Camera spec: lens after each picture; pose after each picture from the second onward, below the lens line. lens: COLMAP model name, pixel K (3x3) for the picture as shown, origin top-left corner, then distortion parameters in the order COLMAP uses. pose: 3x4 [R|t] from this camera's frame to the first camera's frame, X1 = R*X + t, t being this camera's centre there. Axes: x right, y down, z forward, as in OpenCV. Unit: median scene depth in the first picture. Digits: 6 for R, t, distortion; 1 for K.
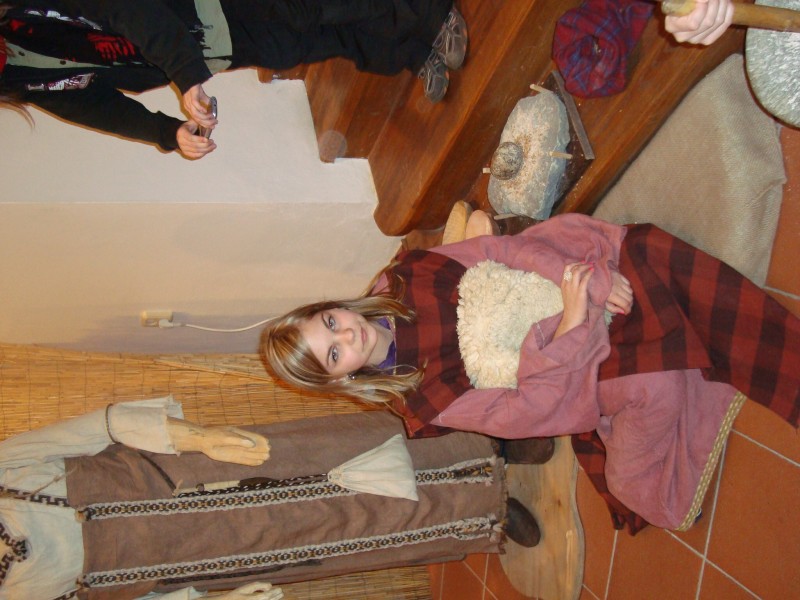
lens RADIAL K [[888.7, 0, 400.0], [0, 888.7, 300.0], [0, 0, 1]] dist [-0.114346, 0.055847]
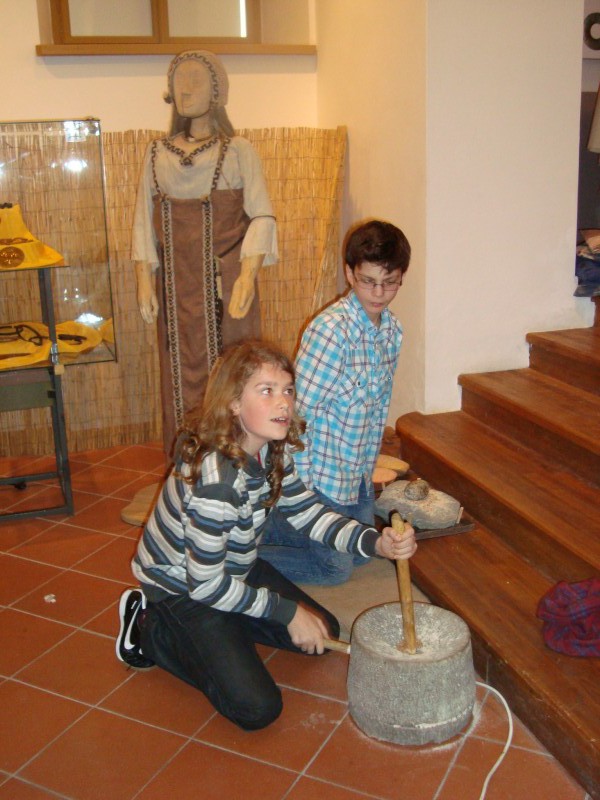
lens RADIAL K [[888.7, 0, 300.0], [0, 888.7, 400.0], [0, 0, 1]] dist [-0.114346, 0.055847]
pose [[-0.086184, 0.991454, -0.097938, 0.134106], [-0.977944, -0.065416, 0.198358, -0.250227], [0.190256, 0.112873, 0.975224, -0.469863]]
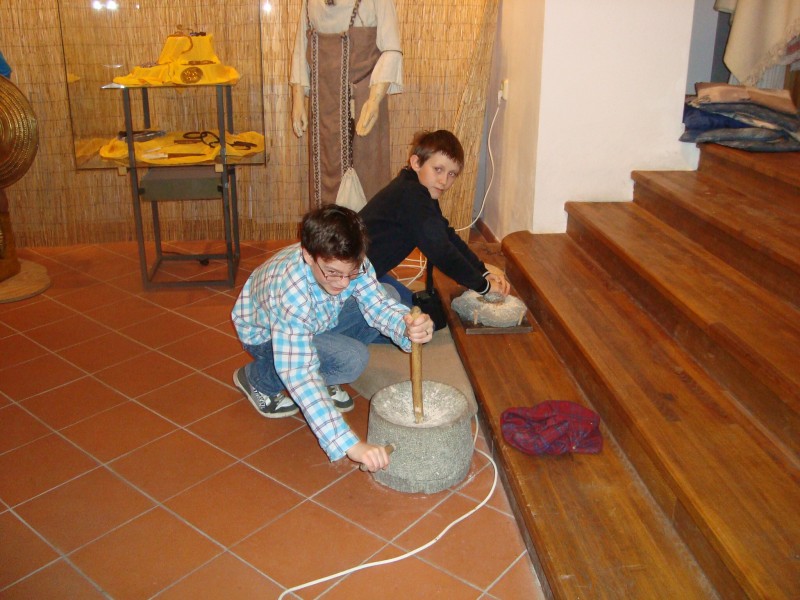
lens RADIAL K [[772.5, 0, 398.6], [0, 772.5, 283.9], [0, 0, 1]] dist [-0.199272, 0.256752]
pose [[-0.191256, 0.981518, 0.006531, 0.128609], [-0.912824, -0.180308, 0.366390, -0.531271], [0.360796, 0.064113, 0.930438, -0.432096]]
